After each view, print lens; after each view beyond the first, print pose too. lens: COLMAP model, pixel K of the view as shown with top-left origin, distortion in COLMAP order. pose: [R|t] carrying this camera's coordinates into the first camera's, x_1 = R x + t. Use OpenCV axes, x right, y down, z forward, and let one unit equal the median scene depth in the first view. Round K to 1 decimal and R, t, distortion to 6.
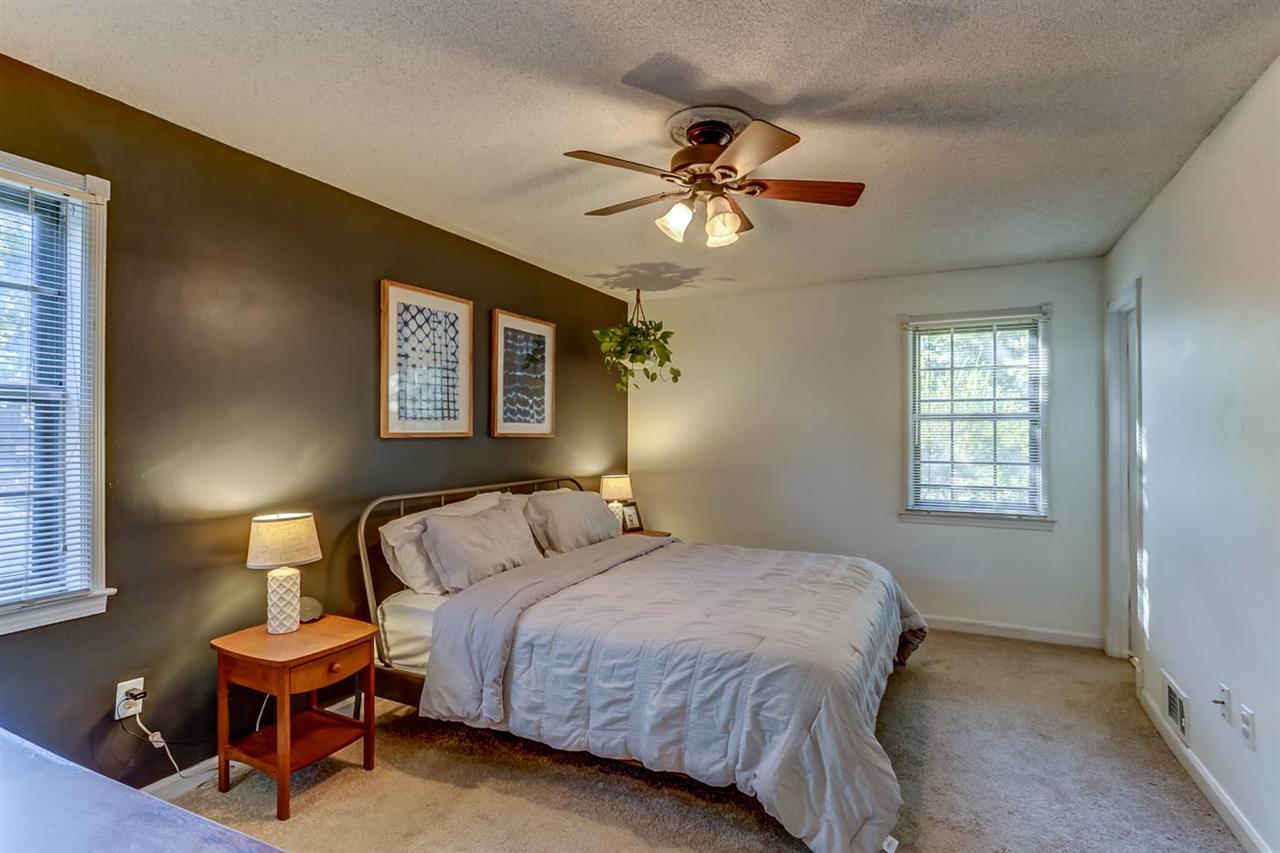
lens RADIAL K [[641.5, 0, 640.0], [0, 641.5, 426.5], [0, 0, 1]] dist [-0.065452, 0.047737]
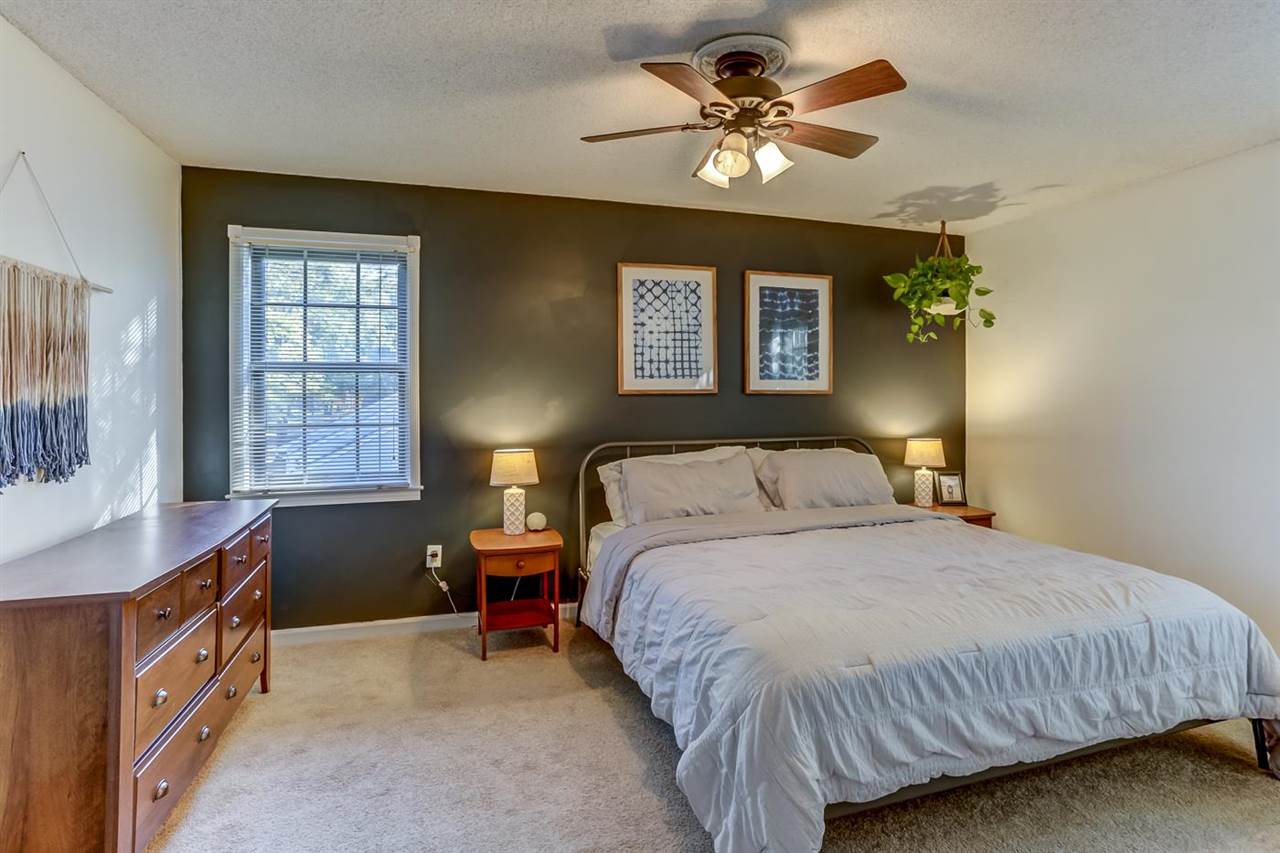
lens RADIAL K [[649.8, 0, 639.9], [0, 649.8, 388.3], [0, 0, 1]] dist [-0.054291, -0.000097]
pose [[0.684610, -0.008153, -0.728864, 0.482546], [0.009078, 0.999955, -0.002659, 0.010029], [0.728853, -0.004796, 0.684654, 0.171450]]
